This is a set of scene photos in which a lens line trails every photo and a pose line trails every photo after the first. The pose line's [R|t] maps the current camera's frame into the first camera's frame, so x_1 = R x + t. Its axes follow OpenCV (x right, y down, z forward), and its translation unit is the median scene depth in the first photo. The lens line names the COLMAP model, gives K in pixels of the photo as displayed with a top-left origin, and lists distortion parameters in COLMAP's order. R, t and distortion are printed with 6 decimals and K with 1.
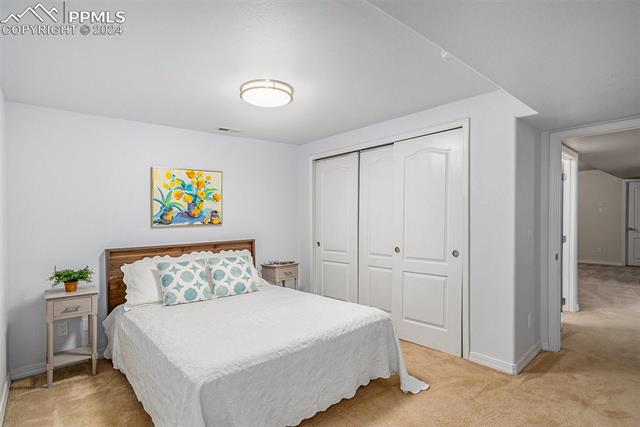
lens RADIAL K [[326.5, 0, 326.2], [0, 326.5, 215.2], [0, 0, 1]] dist [-0.041293, 0.001014]
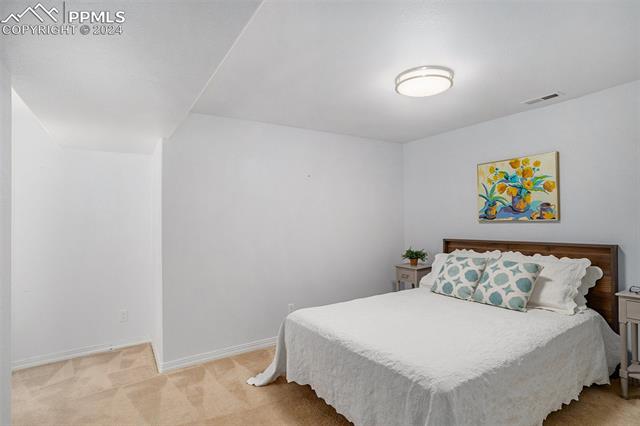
lens RADIAL K [[326.5, 0, 323.2], [0, 326.5, 210.2], [0, 0, 1]] dist [-0.041293, 0.001014]
pose [[-0.140876, -0.002012, -0.990025, 0.542630], [0.033796, 0.999405, -0.006840, -0.010334], [0.989450, -0.034422, -0.140724, 0.609684]]
